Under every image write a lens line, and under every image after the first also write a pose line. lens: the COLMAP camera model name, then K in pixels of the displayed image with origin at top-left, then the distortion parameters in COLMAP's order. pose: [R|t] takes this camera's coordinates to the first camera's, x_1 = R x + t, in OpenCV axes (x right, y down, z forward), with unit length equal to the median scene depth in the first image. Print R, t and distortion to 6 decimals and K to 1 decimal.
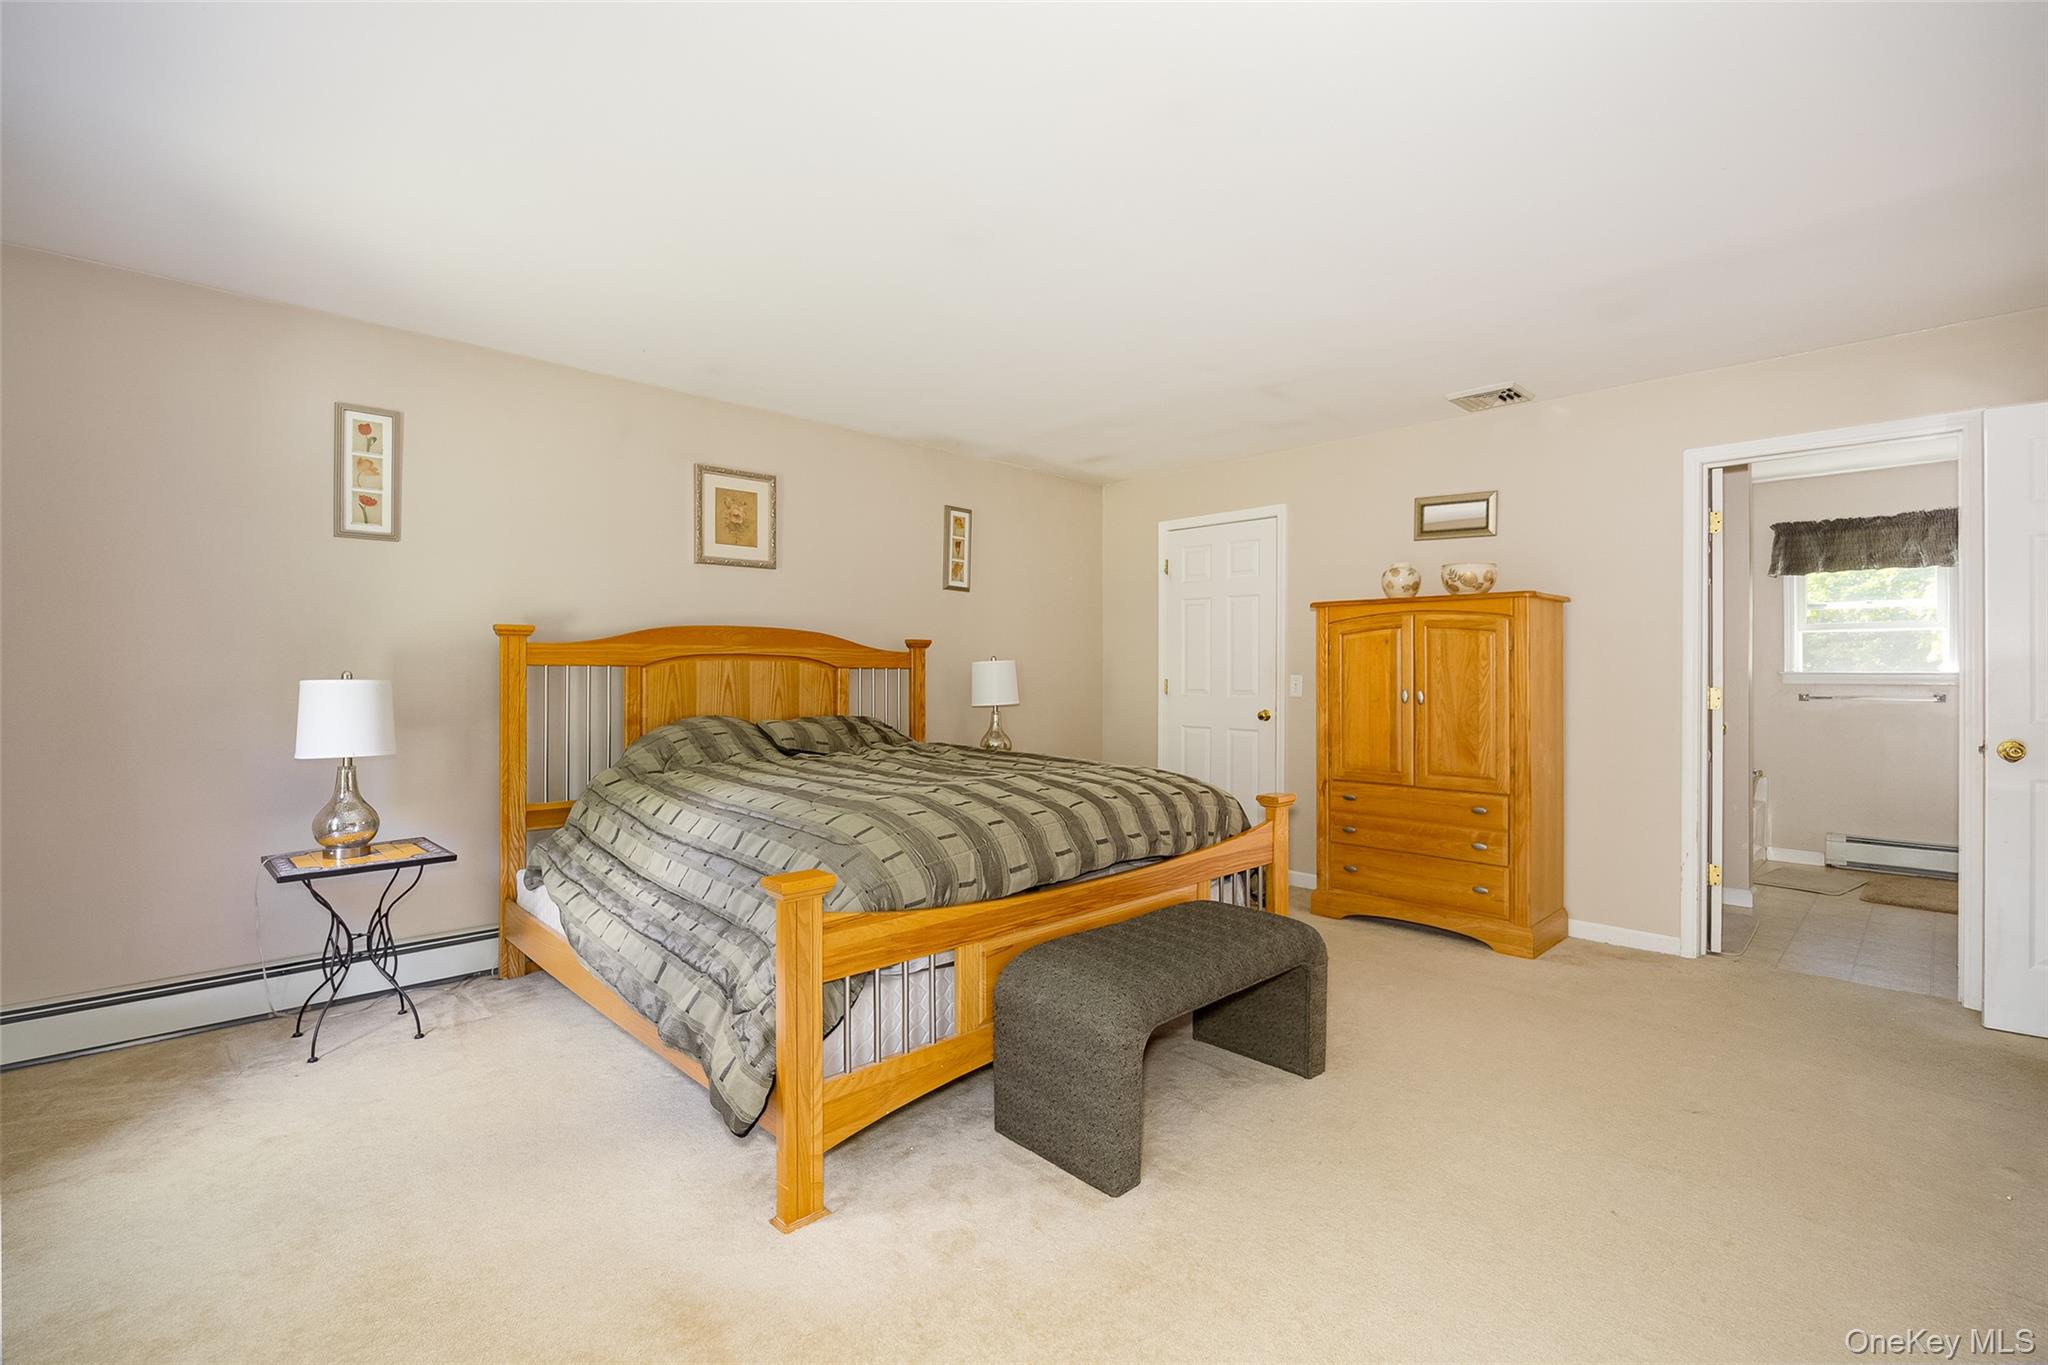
lens RADIAL K [[919.1, 0, 1024.7], [0, 919.1, 682.4], [0, 0, 1]] dist [-0.010396, 0.000119]
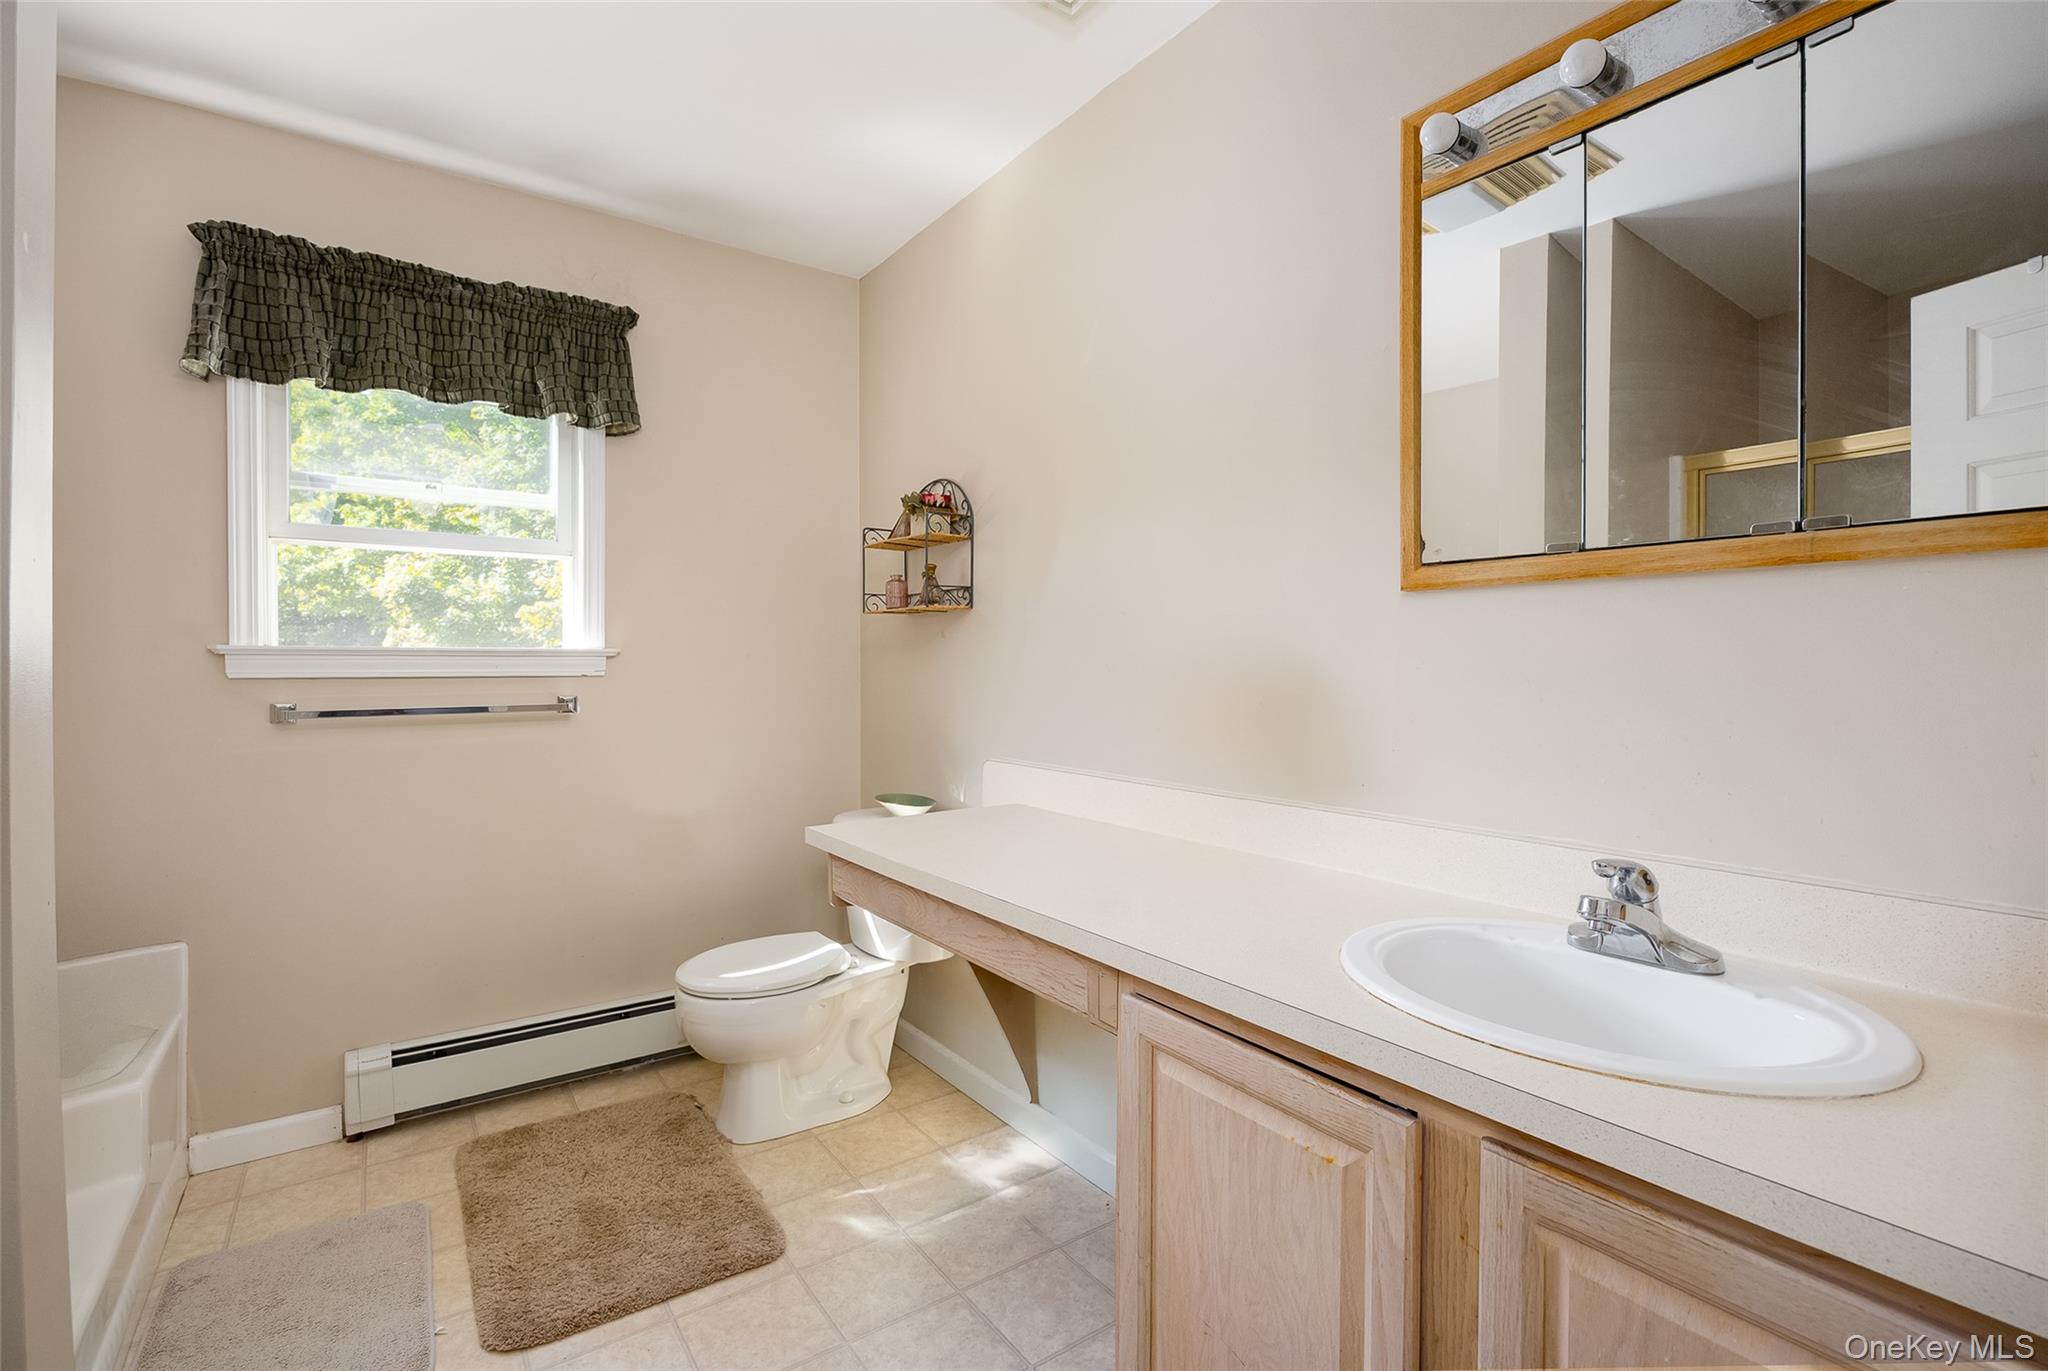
lens RADIAL K [[919.1, 0, 1031.5], [0, 919.1, 684.1], [0, 0, 1]] dist [-0.010396, 0.000119]
pose [[0.158931, -0.014218, 0.987187, 0.534086], [-0.002976, 0.999885, 0.014880, -0.001966], [-0.987285, -0.005302, 0.158870, 0.638260]]
